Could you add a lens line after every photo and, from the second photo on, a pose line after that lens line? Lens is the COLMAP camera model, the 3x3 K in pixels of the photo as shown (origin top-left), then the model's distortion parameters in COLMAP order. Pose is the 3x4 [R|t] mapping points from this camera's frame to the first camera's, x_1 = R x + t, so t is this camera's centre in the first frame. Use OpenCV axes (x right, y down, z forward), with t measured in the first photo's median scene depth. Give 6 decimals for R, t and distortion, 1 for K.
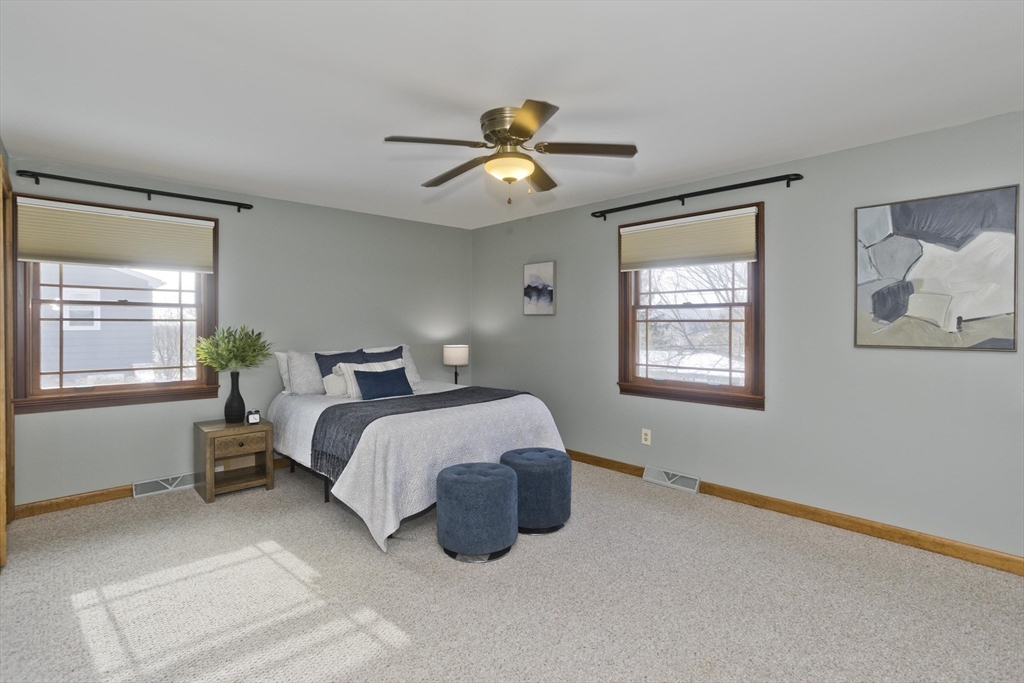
lens RADIAL K [[499.0, 0, 525.9], [0, 499.0, 322.5], [0, 0, 1]] dist [-0.039254, 0.022156]
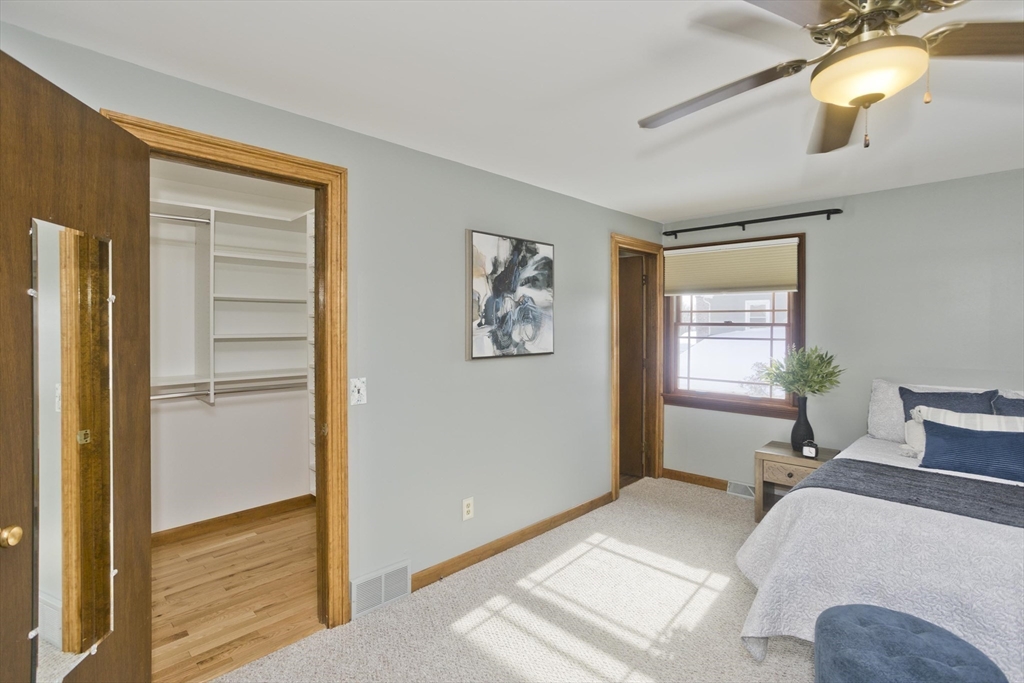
lens RADIAL K [[499.0, 0, 508.6], [0, 499.0, 326.7], [0, 0, 1]] dist [-0.039254, 0.022156]
pose [[0.030368, 0.003741, -0.999532, 0.303381], [0.001716, 0.999991, 0.003795, -0.034135], [0.999537, -0.001831, 0.030362, 0.396546]]
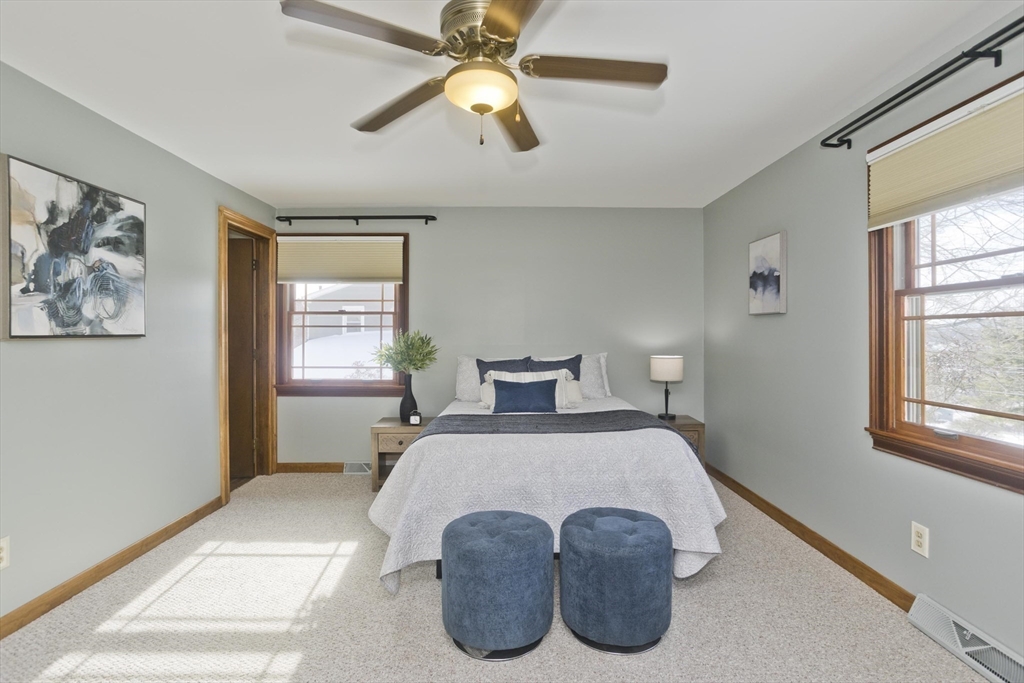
lens RADIAL K [[499.0, 0, 515.3], [0, 499.0, 331.9], [0, 0, 1]] dist [-0.039254, 0.022156]
pose [[0.732195, -0.004924, -0.681077, 0.296371], [0.003190, 0.999988, -0.003800, 0.013307], [0.681088, 0.000610, 0.732202, 0.349263]]
